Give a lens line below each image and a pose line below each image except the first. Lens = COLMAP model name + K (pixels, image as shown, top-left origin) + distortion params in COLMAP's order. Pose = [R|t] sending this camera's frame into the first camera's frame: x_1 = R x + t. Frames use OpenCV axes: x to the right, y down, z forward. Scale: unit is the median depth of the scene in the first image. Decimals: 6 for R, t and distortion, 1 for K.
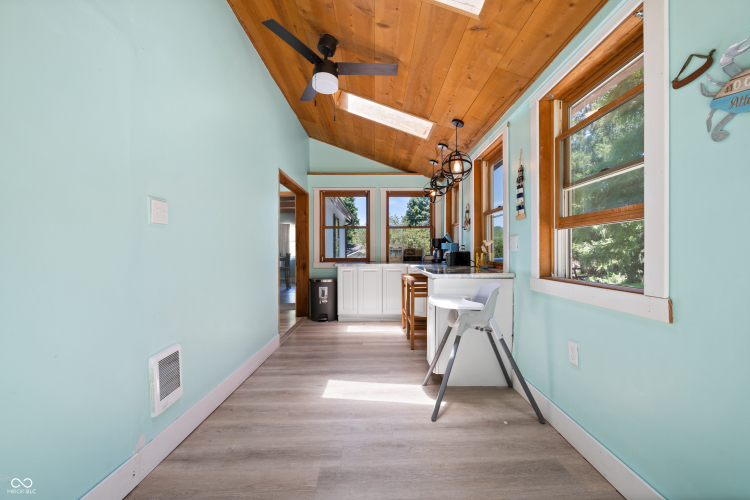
lens RADIAL K [[310.8, 0, 370.9], [0, 310.8, 250.4], [0, 0, 1]] dist [-0.002204, -0.000274]
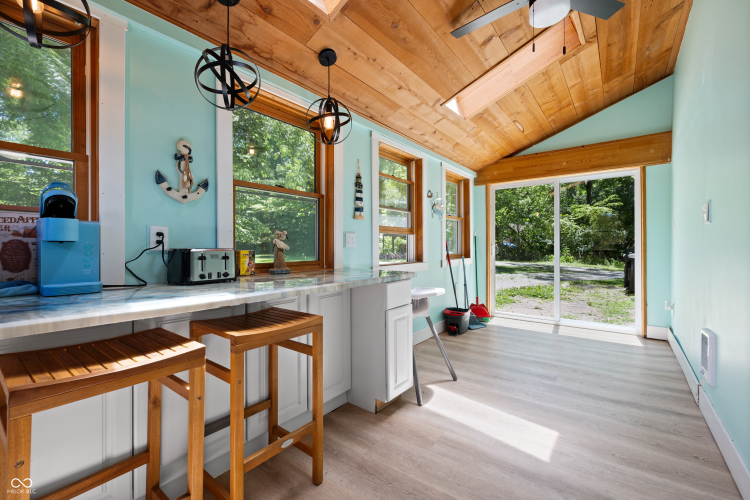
lens RADIAL K [[310.8, 0, 376.2], [0, 310.8, 246.3], [0, 0, 1]] dist [-0.002204, -0.000274]
pose [[-0.795390, 0.008340, 0.606041, -0.297806], [0.006795, 0.999965, -0.004843, 0.004435], [-0.606060, 0.000266, -0.795419, 2.088995]]
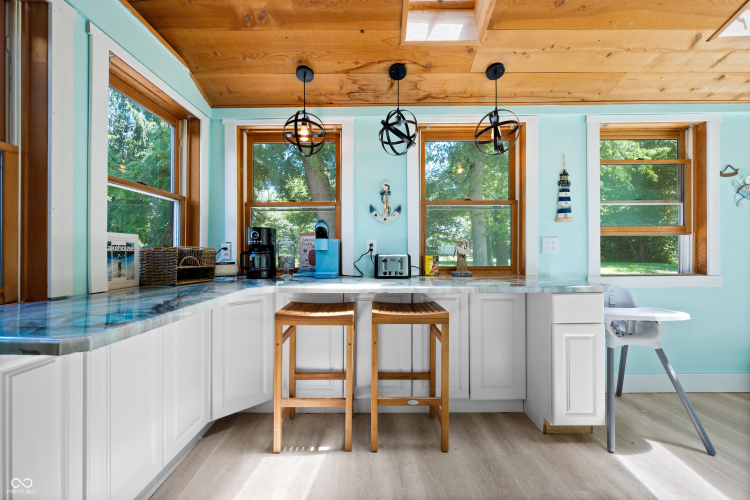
lens RADIAL K [[310.8, 0, 377.2], [0, 310.8, 252.0], [0, 0, 1]] dist [-0.002204, -0.000274]
pose [[-0.014656, 0.001433, 0.999892, -0.593444], [0.003501, 0.999993, -0.001382, -0.003349], [-0.999886, 0.003480, -0.014661, 1.814771]]
